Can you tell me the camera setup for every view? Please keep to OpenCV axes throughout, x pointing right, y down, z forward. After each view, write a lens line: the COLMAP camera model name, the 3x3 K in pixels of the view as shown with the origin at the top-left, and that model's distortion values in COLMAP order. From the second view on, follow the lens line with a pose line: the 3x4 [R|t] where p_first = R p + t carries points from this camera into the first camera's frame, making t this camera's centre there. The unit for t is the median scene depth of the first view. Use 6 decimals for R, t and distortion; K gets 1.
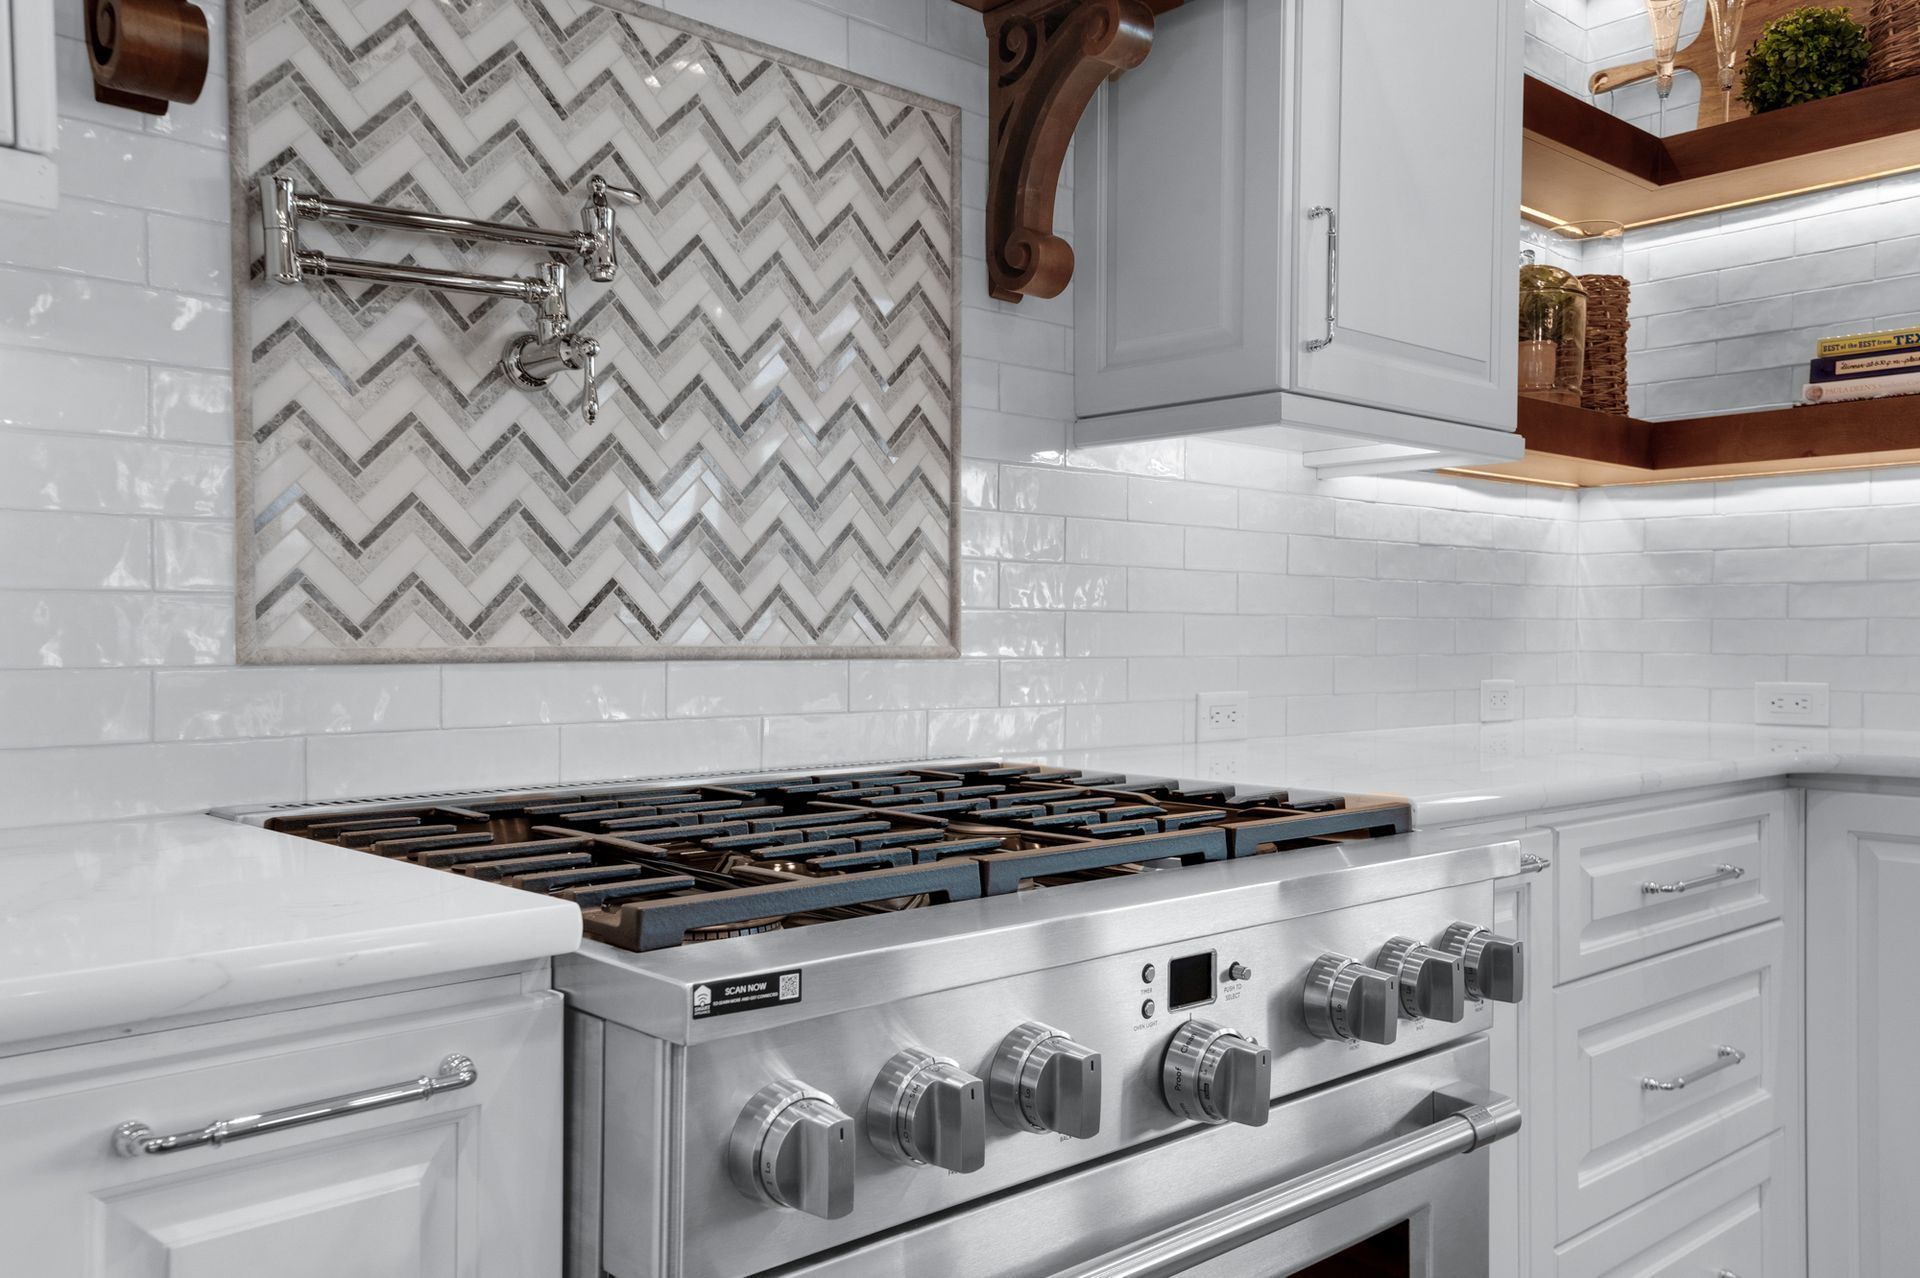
lens RADIAL K [[1564.1, 0, 957.1], [0, 1564.1, 642.2], [0, 0, 1]] dist [0.067791, 0.001354]
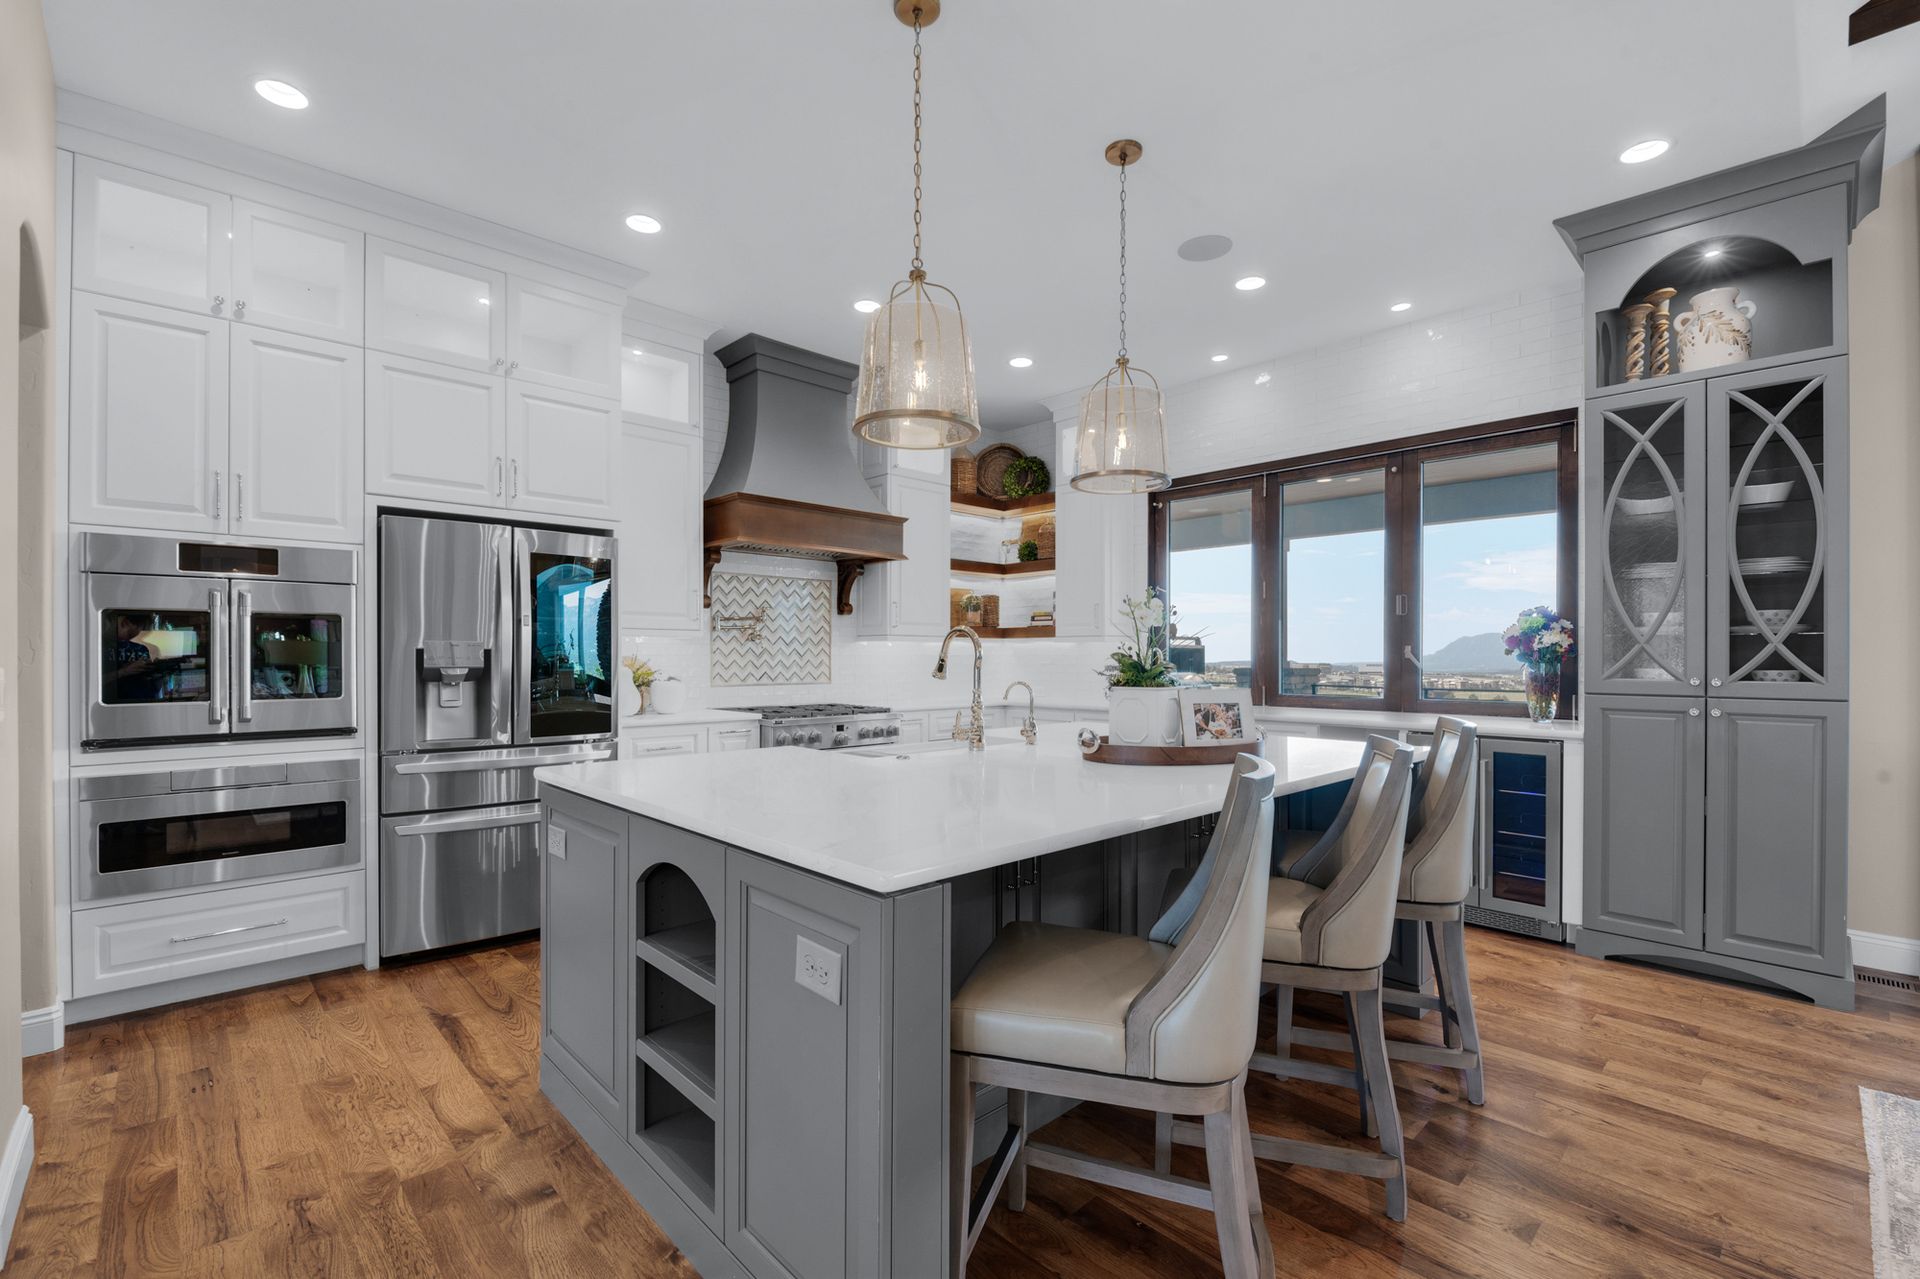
lens RADIAL K [[831.5, 0, 963.4], [0, 831.5, 650.3], [0, 0, 1]] dist [-0.008986, -0.000590]
pose [[0.999914, -0.000331, 0.013125, 0.470052], [0.000471, 0.999944, -0.010599, -0.082459], [-0.013120, 0.010604, 0.999858, -2.076085]]
